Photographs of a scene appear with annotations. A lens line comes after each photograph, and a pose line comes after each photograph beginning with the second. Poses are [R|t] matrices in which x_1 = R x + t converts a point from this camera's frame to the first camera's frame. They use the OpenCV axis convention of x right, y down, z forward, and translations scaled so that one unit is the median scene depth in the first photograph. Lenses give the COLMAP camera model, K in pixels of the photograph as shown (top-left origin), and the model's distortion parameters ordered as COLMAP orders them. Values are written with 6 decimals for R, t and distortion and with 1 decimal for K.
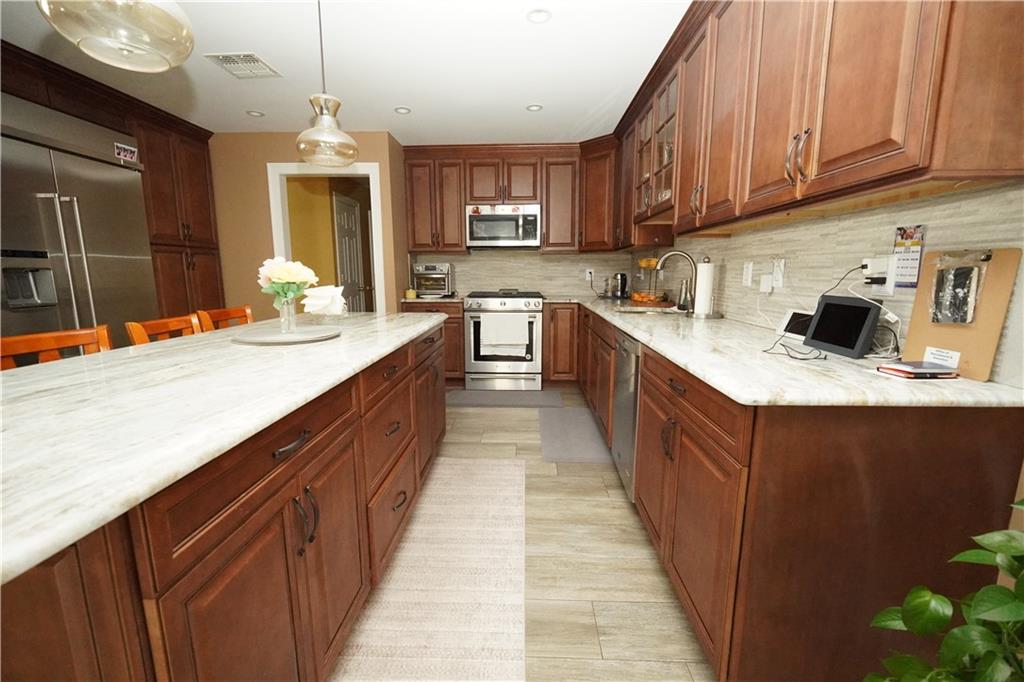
lens RADIAL K [[422.4, 0, 508.8], [0, 422.4, 341.5], [0, 0, 1]] dist [-0.015628, 0.001569]
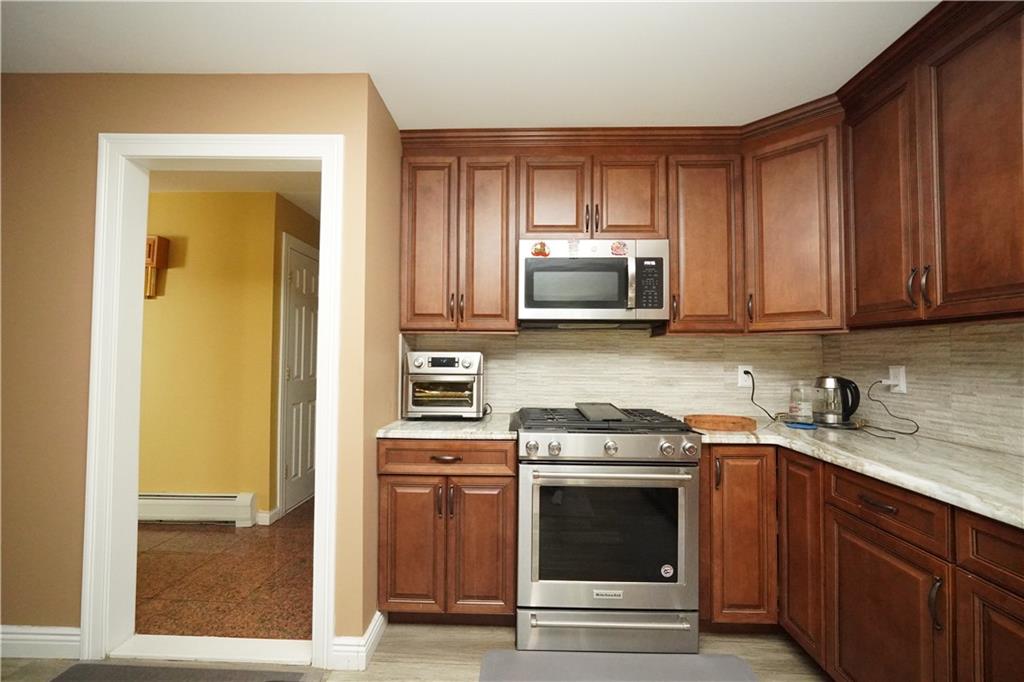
lens RADIAL K [[422.4, 0, 514.6], [0, 422.4, 345.3], [0, 0, 1]] dist [-0.015628, 0.001569]
pose [[0.999817, 0.010510, 0.015969, -0.114122], [-0.007318, 0.982107, -0.188183, -0.104497], [-0.017661, 0.188032, 0.982004, 0.530272]]
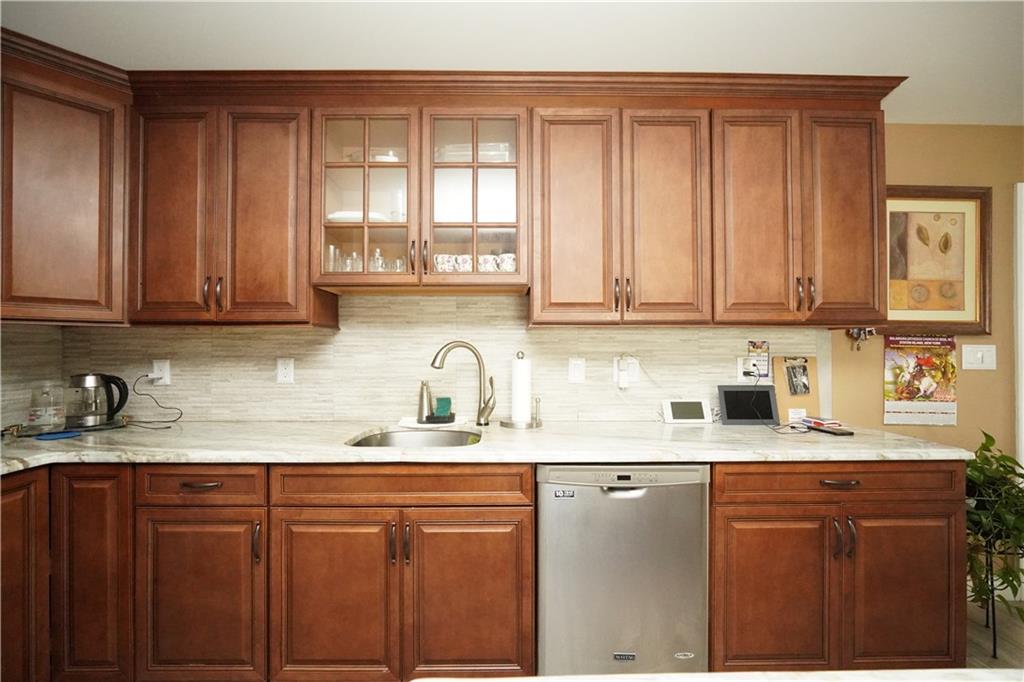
lens RADIAL K [[422.4, 0, 511.5], [0, 422.4, 344.2], [0, 0, 1]] dist [-0.015628, 0.001569]
pose [[-0.057925, 0.013901, 0.998224, -0.198547], [0.163348, 0.986559, -0.004260, -0.120430], [-0.984867, 0.162811, -0.059417, 0.598578]]
